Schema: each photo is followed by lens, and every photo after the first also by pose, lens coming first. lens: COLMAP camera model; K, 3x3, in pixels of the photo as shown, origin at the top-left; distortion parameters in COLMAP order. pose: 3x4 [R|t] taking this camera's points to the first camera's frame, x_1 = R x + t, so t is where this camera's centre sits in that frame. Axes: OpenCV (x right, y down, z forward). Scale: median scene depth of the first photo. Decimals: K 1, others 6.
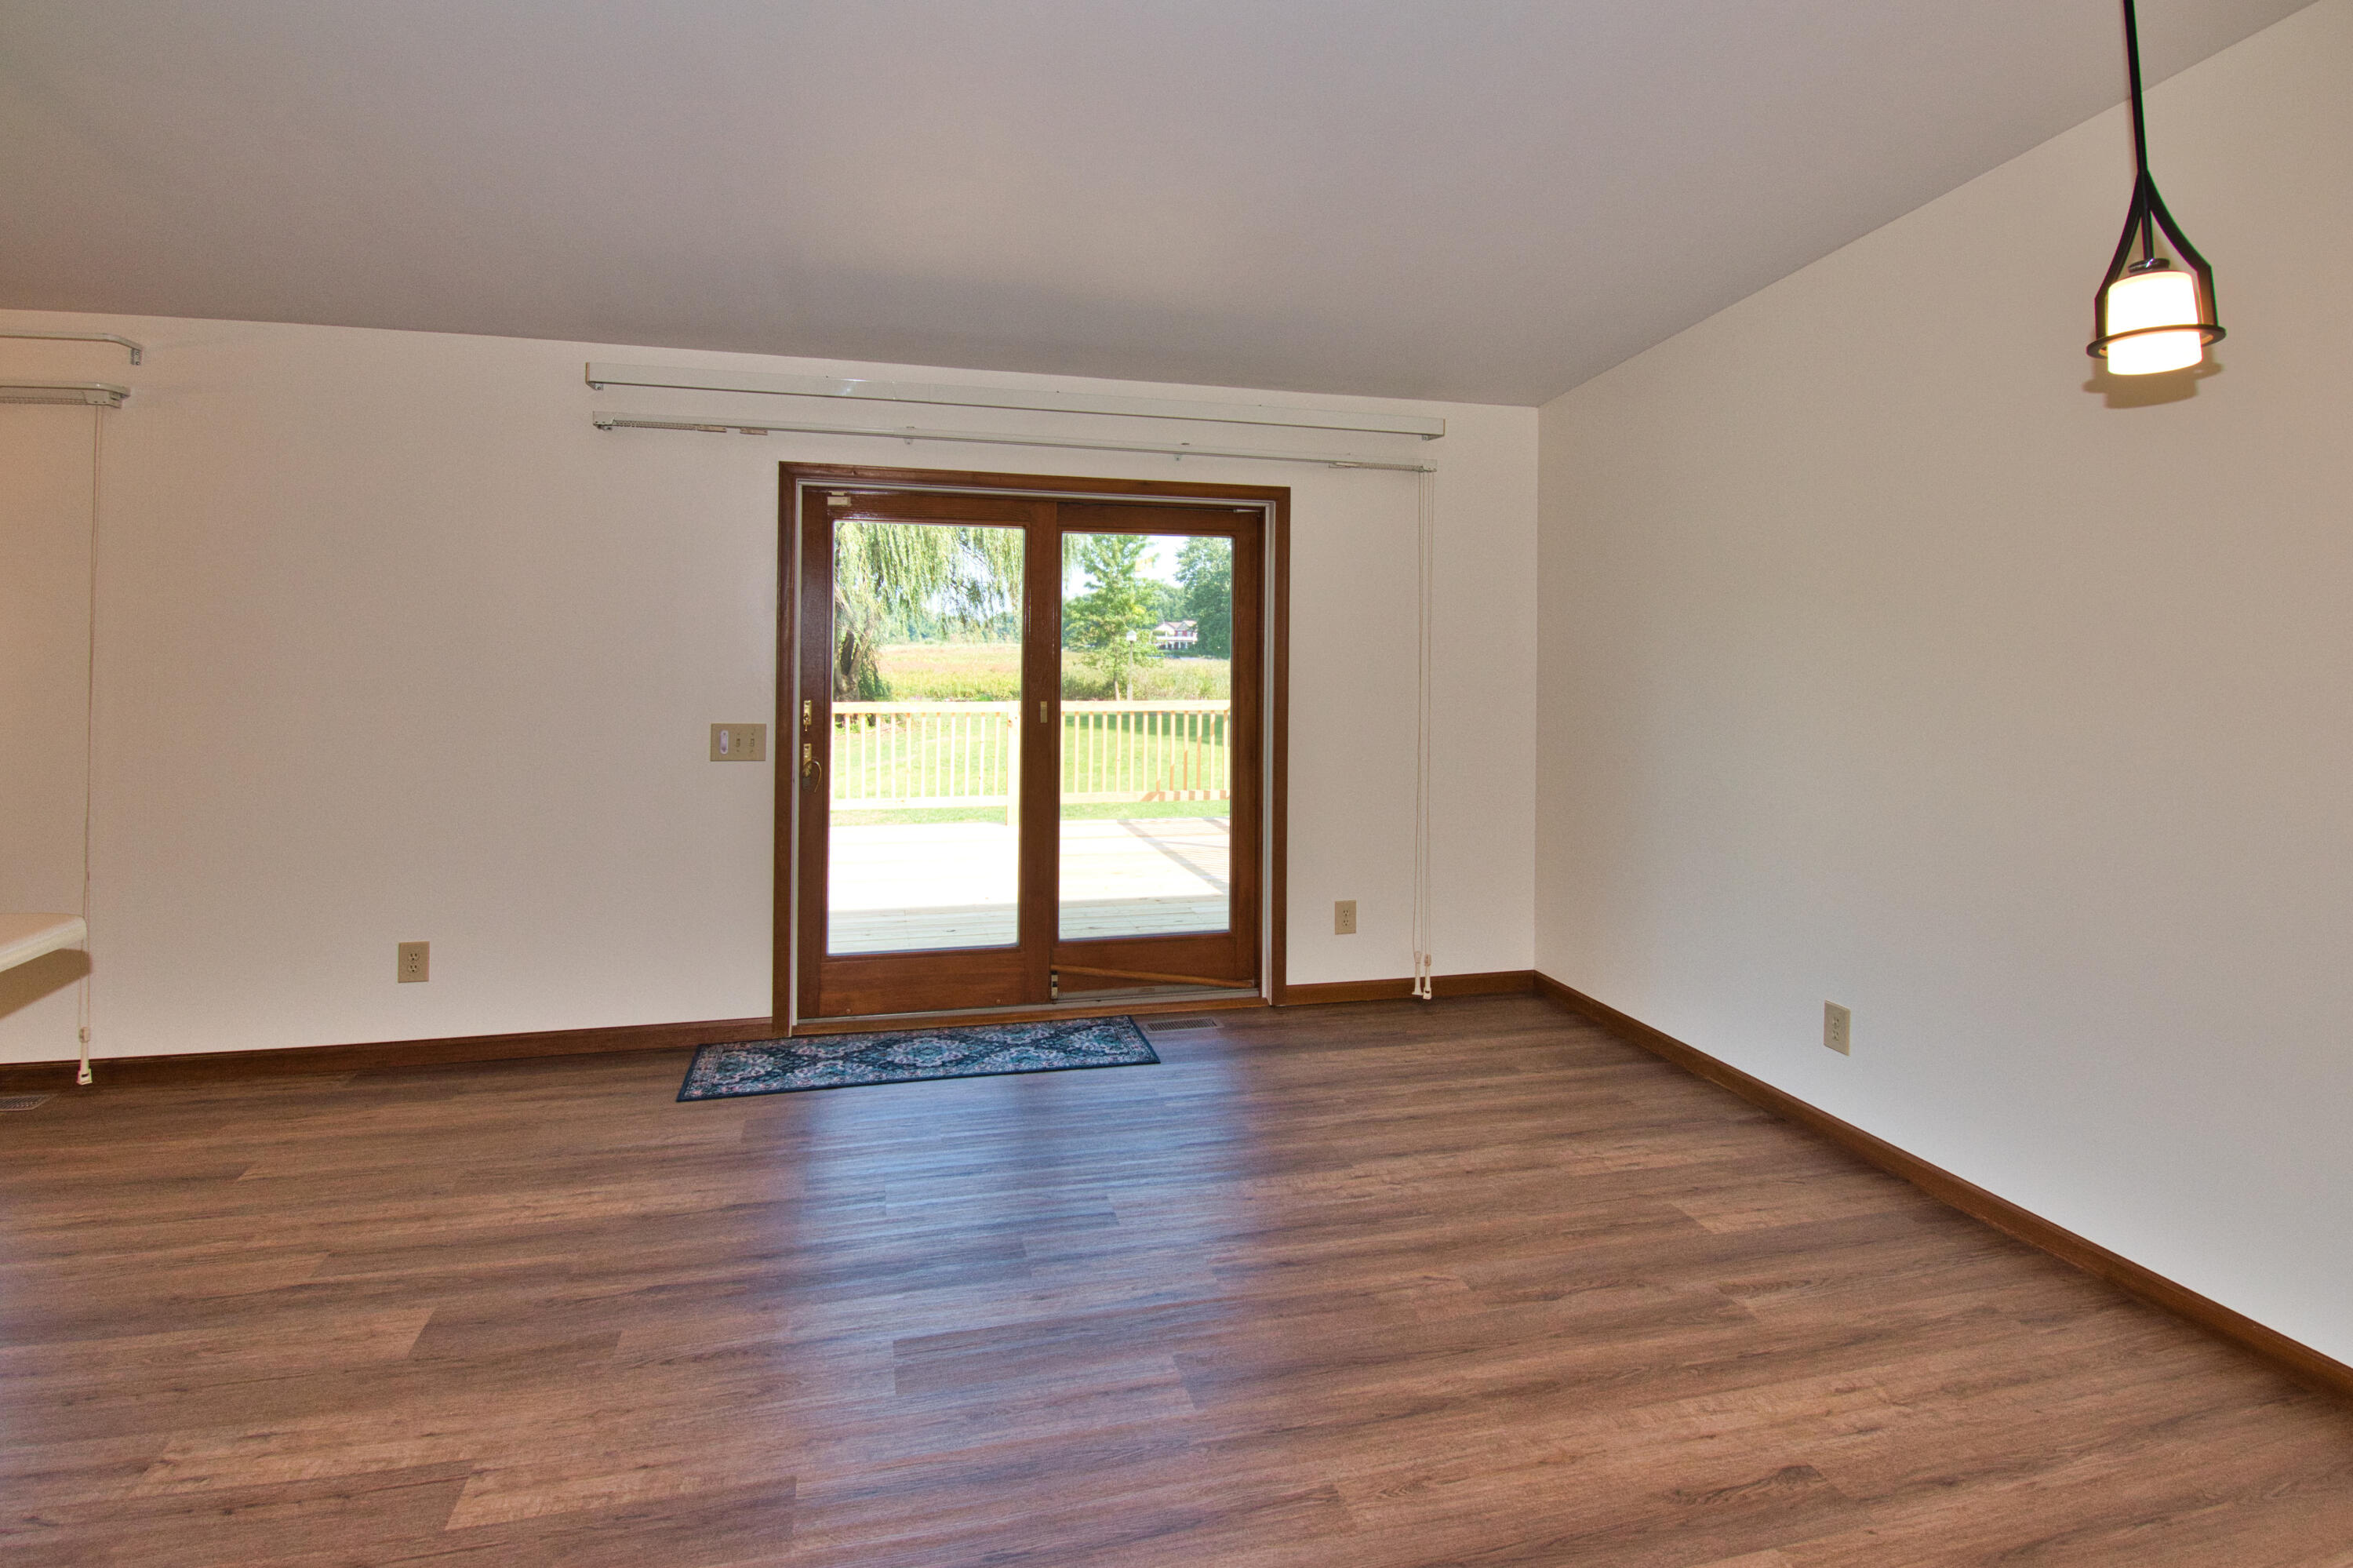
lens RADIAL K [[1191.3, 0, 1153.9], [0, 1191.3, 781.3], [0, 0, 1]] dist [-0.012406, -0.010073]
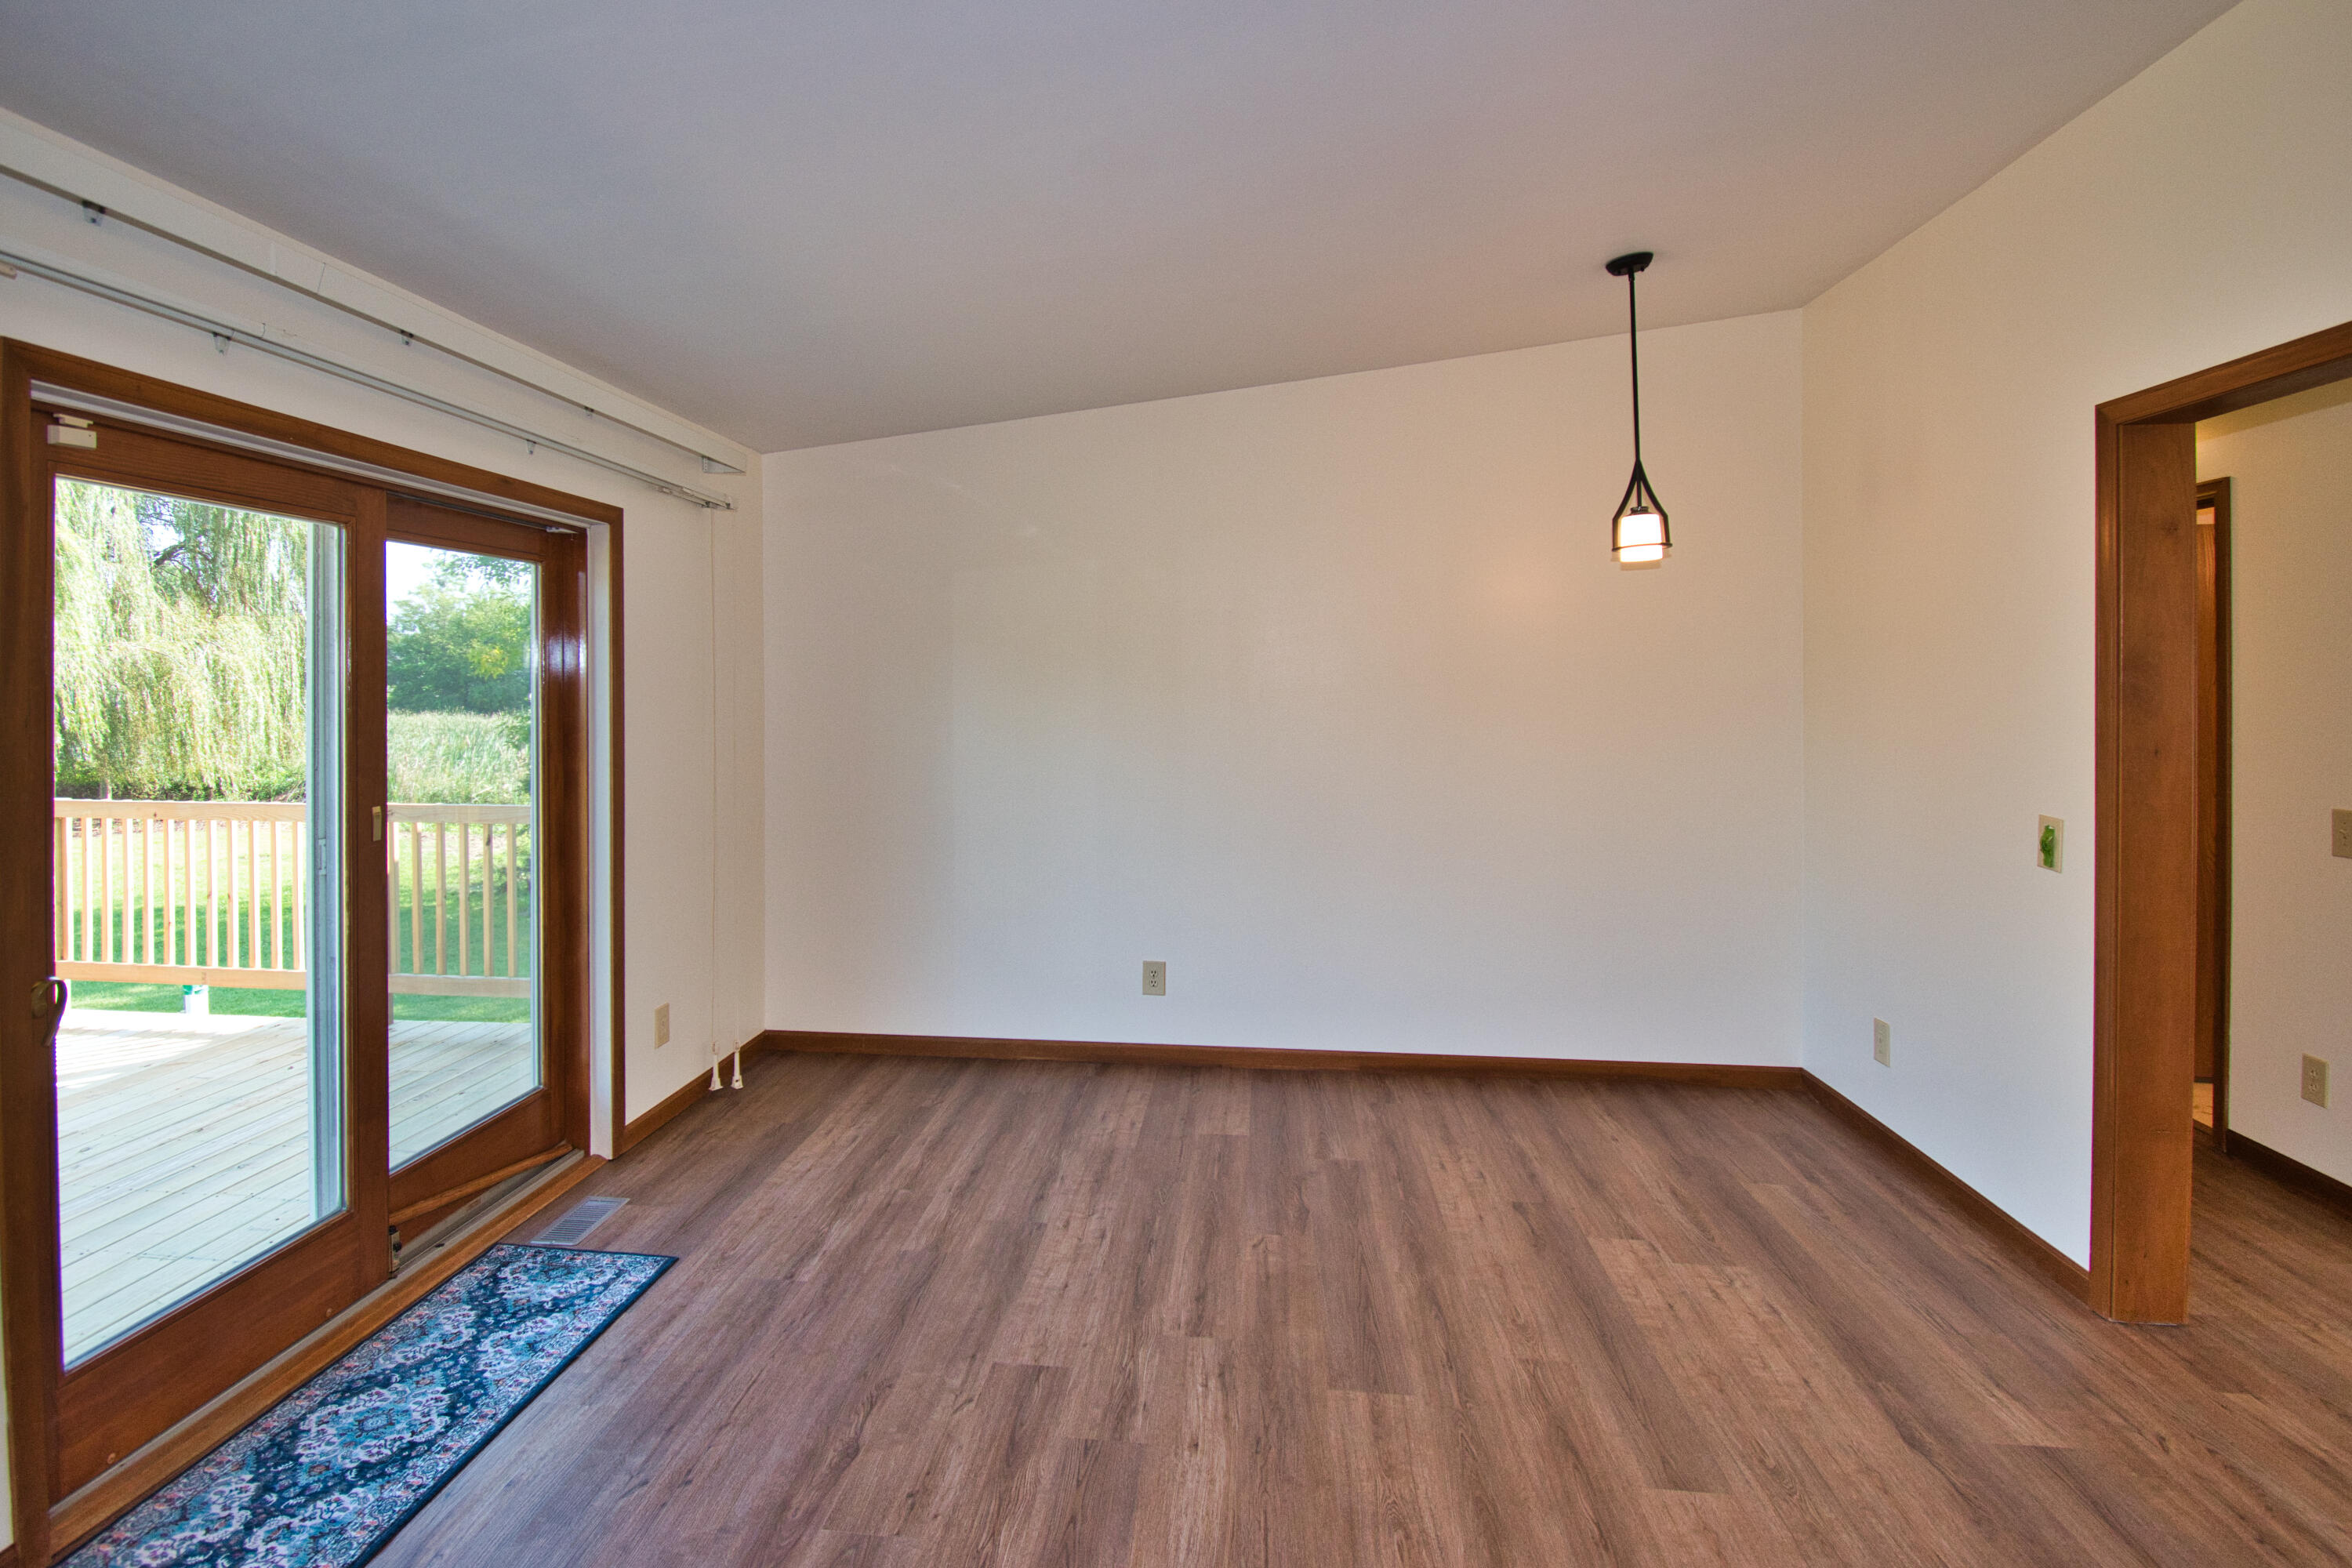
lens RADIAL K [[1190.7, 0, 1147.2], [0, 1190.7, 783.7], [0, 0, 1]] dist [-0.012406, -0.010073]
pose [[0.359092, -0.090199, 0.928933, -0.733012], [0.115974, 0.991917, 0.051483, -0.087055], [-0.926069, 0.089245, 0.366650, 0.552155]]
